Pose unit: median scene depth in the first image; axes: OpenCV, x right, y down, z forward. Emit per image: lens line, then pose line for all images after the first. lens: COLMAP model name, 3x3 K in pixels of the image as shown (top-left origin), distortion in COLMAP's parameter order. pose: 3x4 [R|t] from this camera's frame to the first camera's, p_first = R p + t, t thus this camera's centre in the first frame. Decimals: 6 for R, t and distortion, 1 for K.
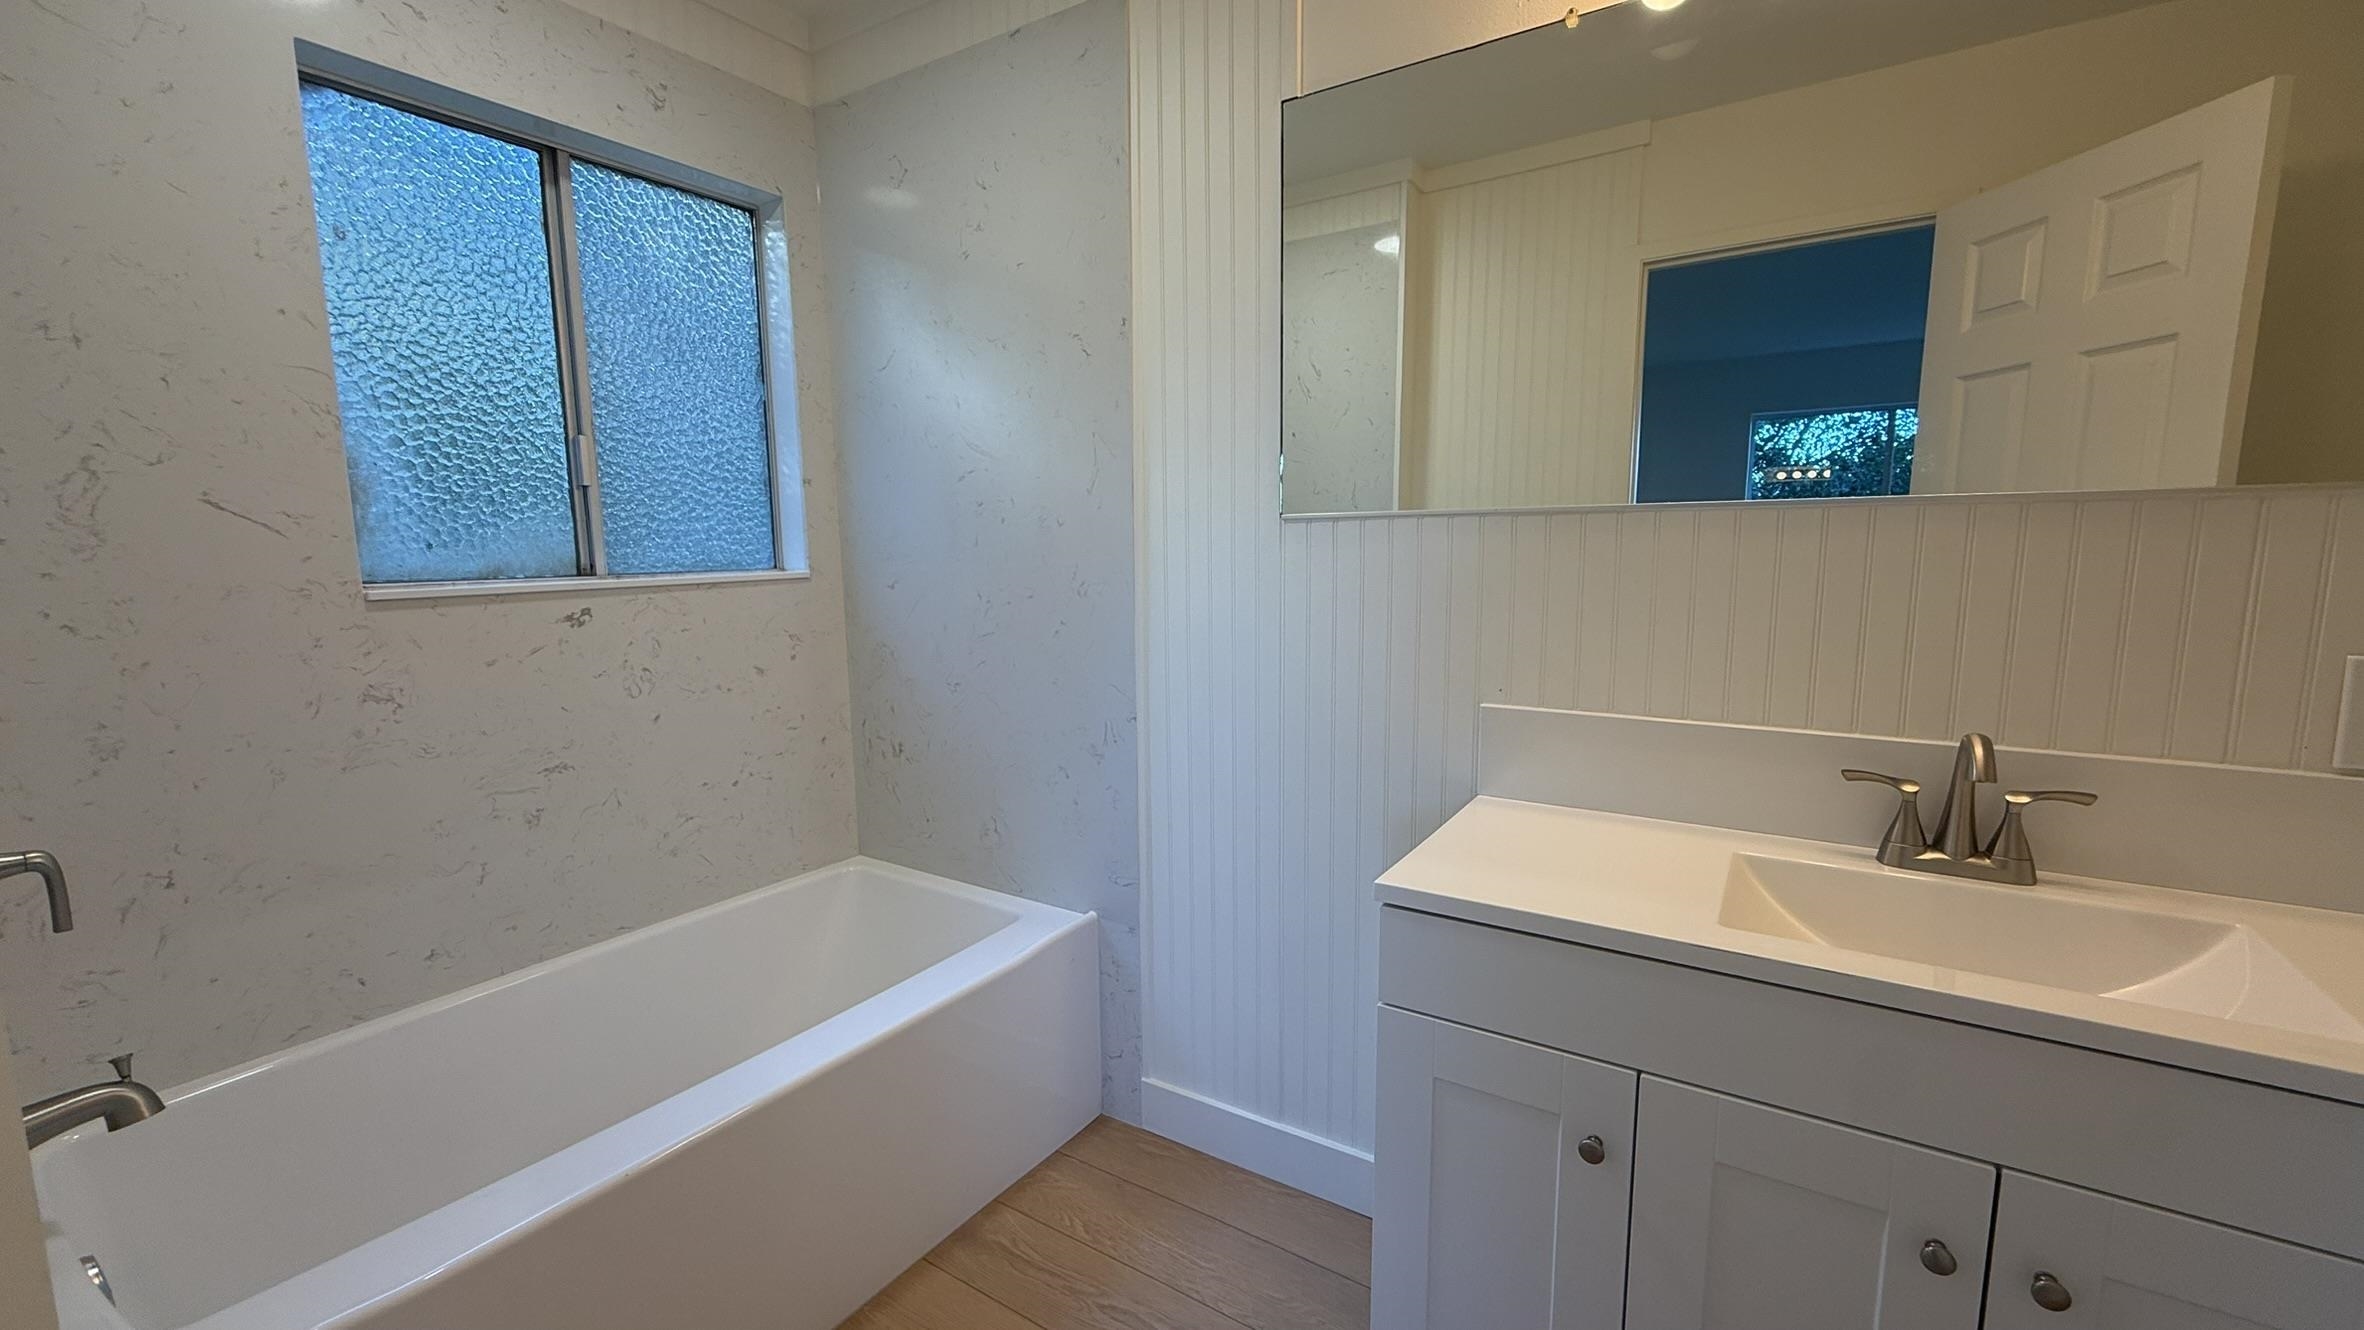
lens RADIAL K [[948.9, 0, 1181.0], [0, 948.9, 672.2], [0, 0, 1]] dist [-0.002477, -0.000342]
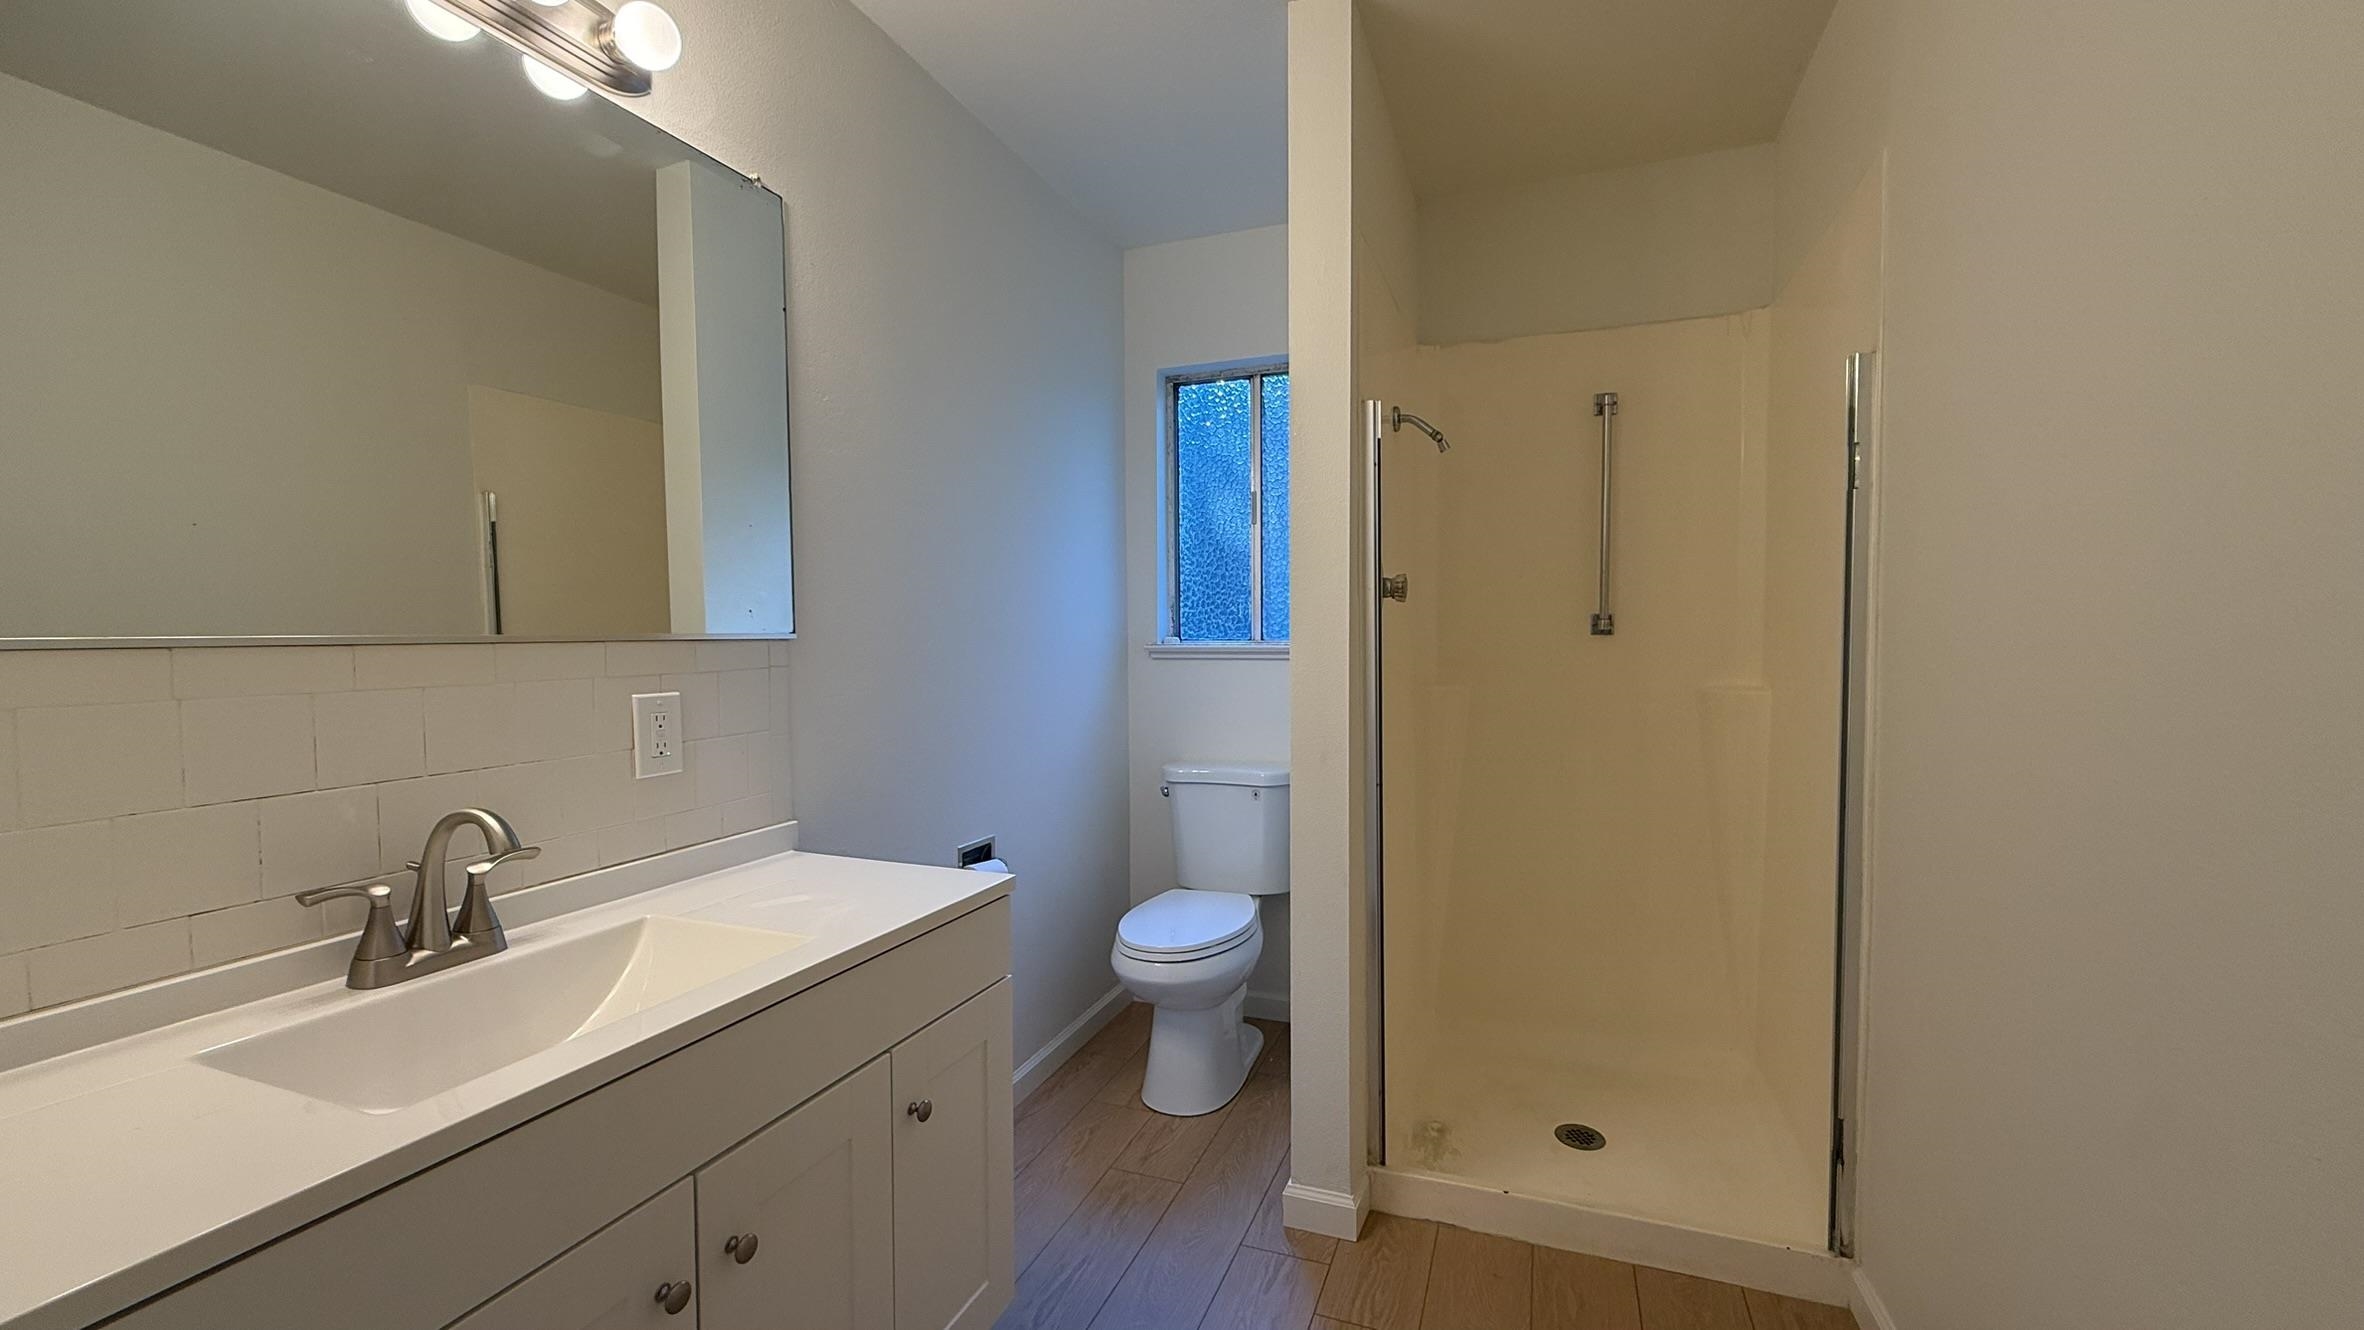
lens RADIAL K [[948.9, 0, 1181.7], [0, 948.9, 670.5], [0, 0, 1]] dist [-0.002477, -0.000342]
pose [[-0.205854, -0.026181, 0.978232, -0.227675], [0.133715, 0.989513, 0.054621, -0.026550], [-0.969404, 0.142048, -0.200194, 0.447705]]
